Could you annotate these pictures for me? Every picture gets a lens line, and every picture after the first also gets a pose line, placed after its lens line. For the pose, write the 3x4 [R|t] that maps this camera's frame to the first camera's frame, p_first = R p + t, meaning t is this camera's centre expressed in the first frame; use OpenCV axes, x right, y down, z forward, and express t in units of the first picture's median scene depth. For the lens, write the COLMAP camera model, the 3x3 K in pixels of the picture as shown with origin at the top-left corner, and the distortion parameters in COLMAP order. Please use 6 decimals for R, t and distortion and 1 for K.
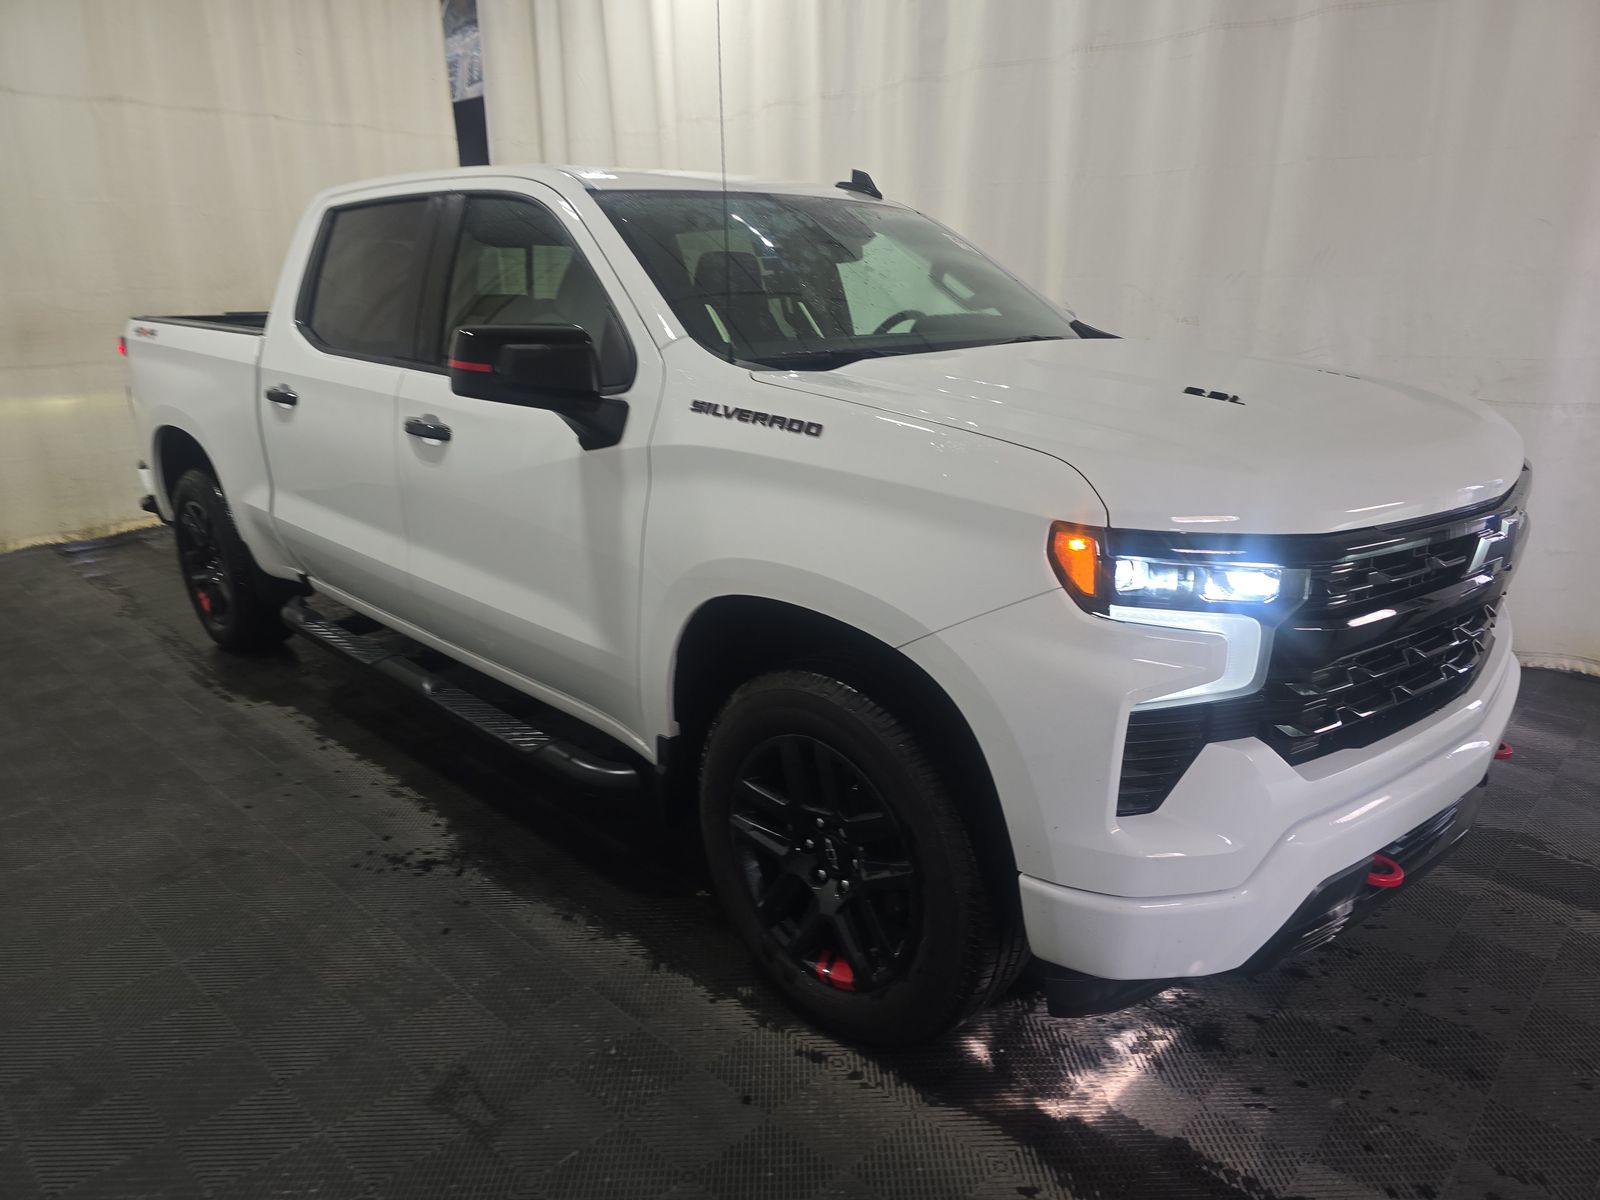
lens RADIAL K [[1097.6, 0, 830.7], [0, 1097.6, 602.8], [0, 0, 1]] dist [0.063087, -0.049092]
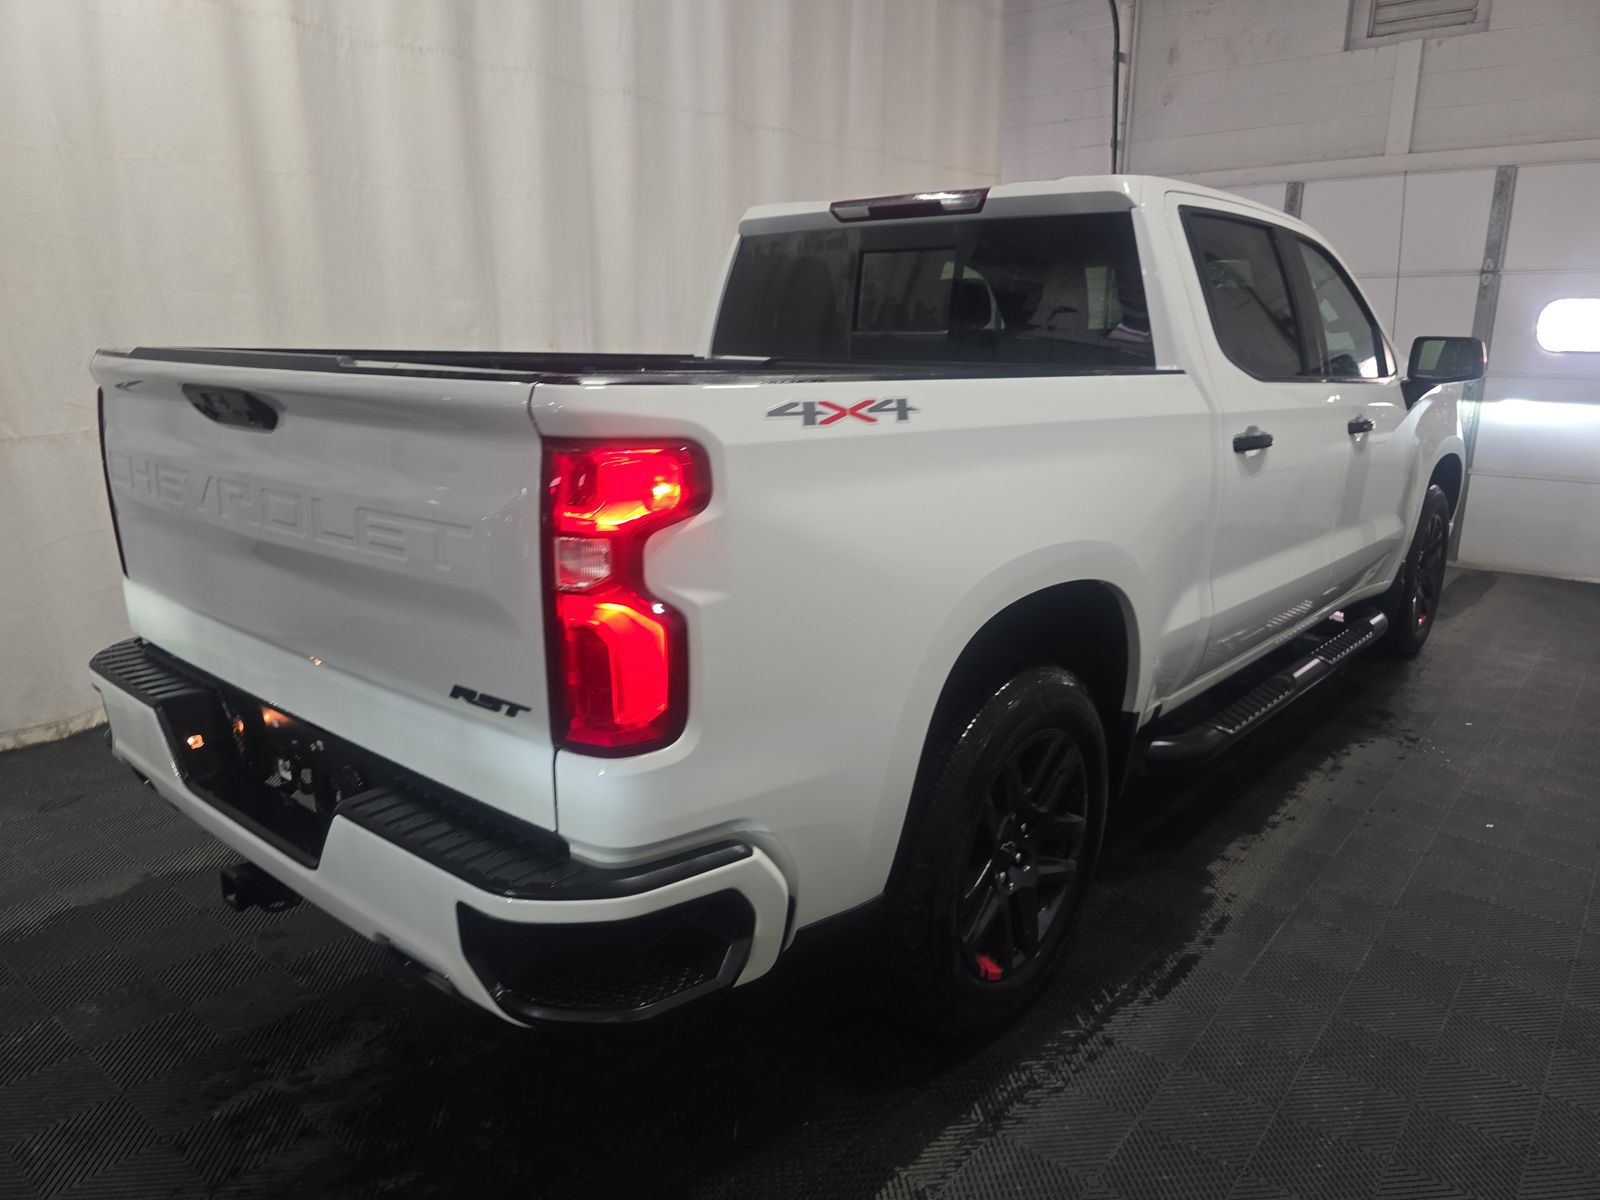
lens RADIAL K [[1097.6, 0, 830.7], [0, 1097.6, 602.8], [0, 0, 1]] dist [0.063087, -0.049092]
pose [[-0.075067, -0.260034, 0.962677, -1.271092], [0.282545, 0.920291, 0.270617, -0.382143], [-0.956312, 0.292314, 0.004388, 1.332777]]
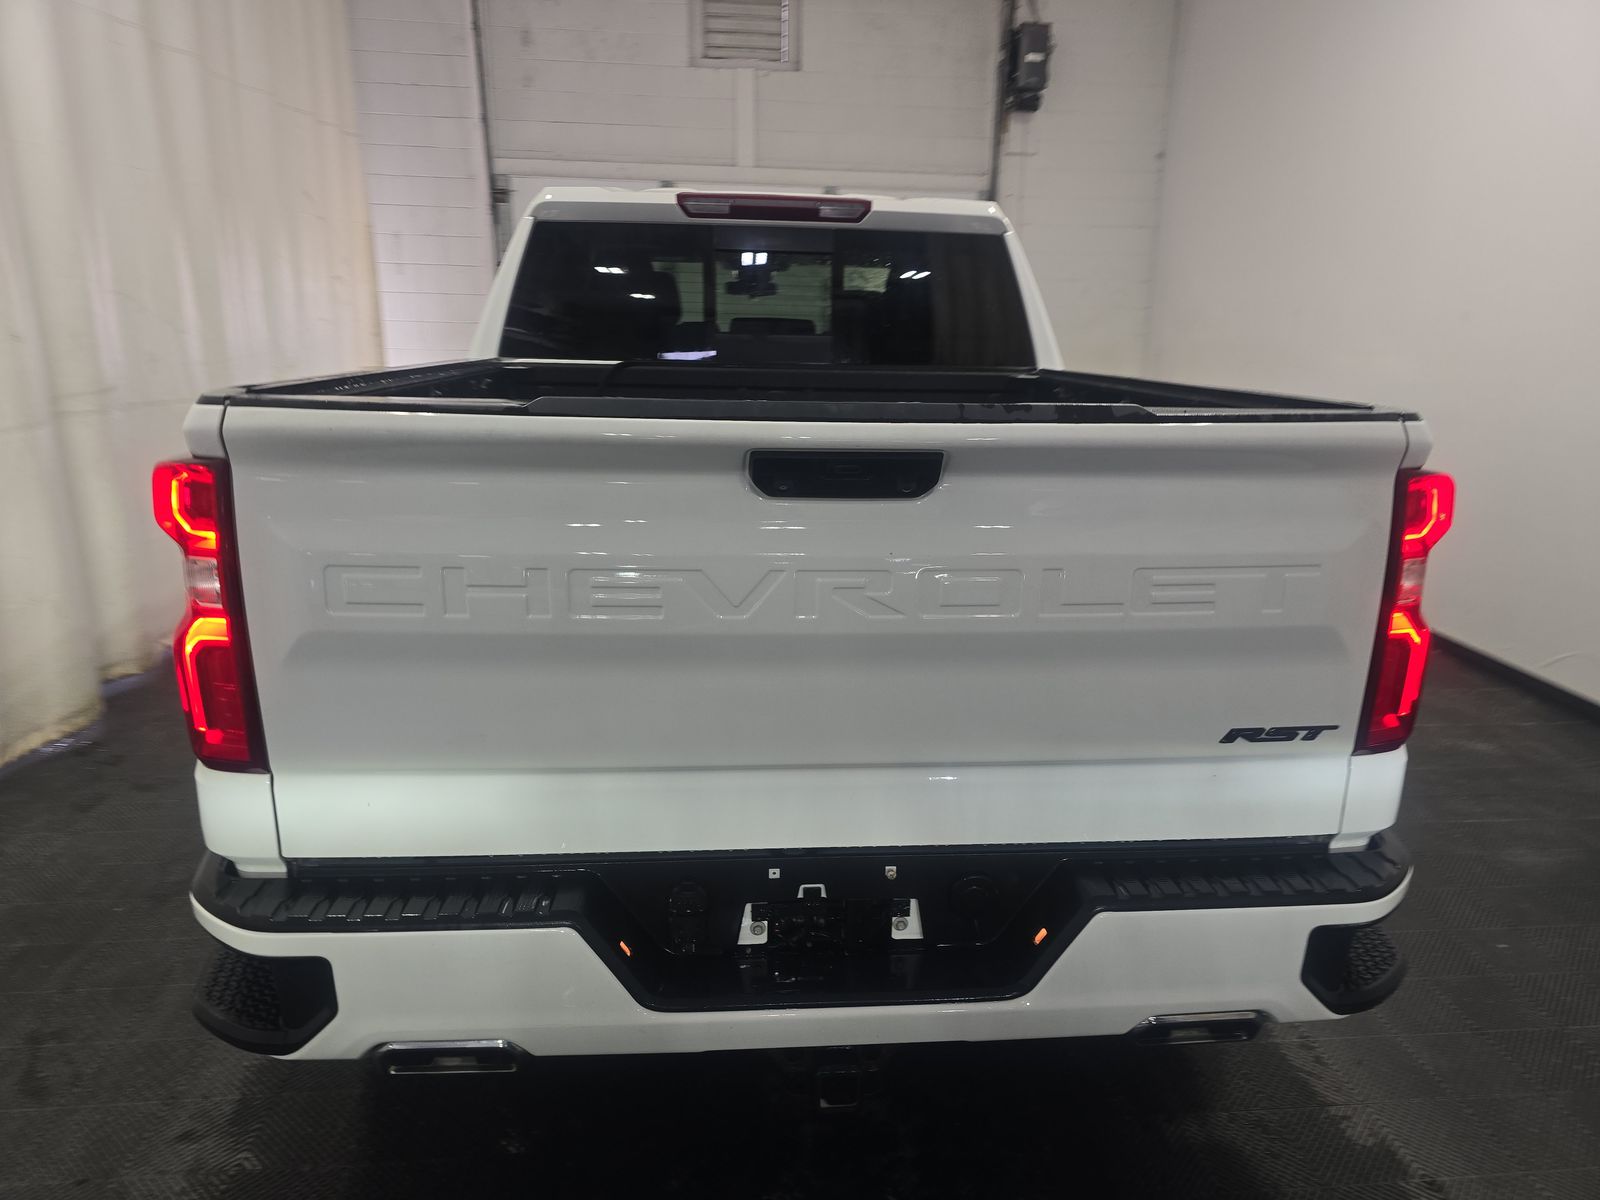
lens RADIAL K [[1097.6, 0, 830.7], [0, 1097.6, 602.8], [0, 0, 1]] dist [0.063087, -0.049092]
pose [[-0.762775, -0.198145, 0.615559, -1.096386], [0.155174, 0.868003, 0.471690, -0.482245], [-0.627770, 0.455312, -0.631344, 1.638295]]
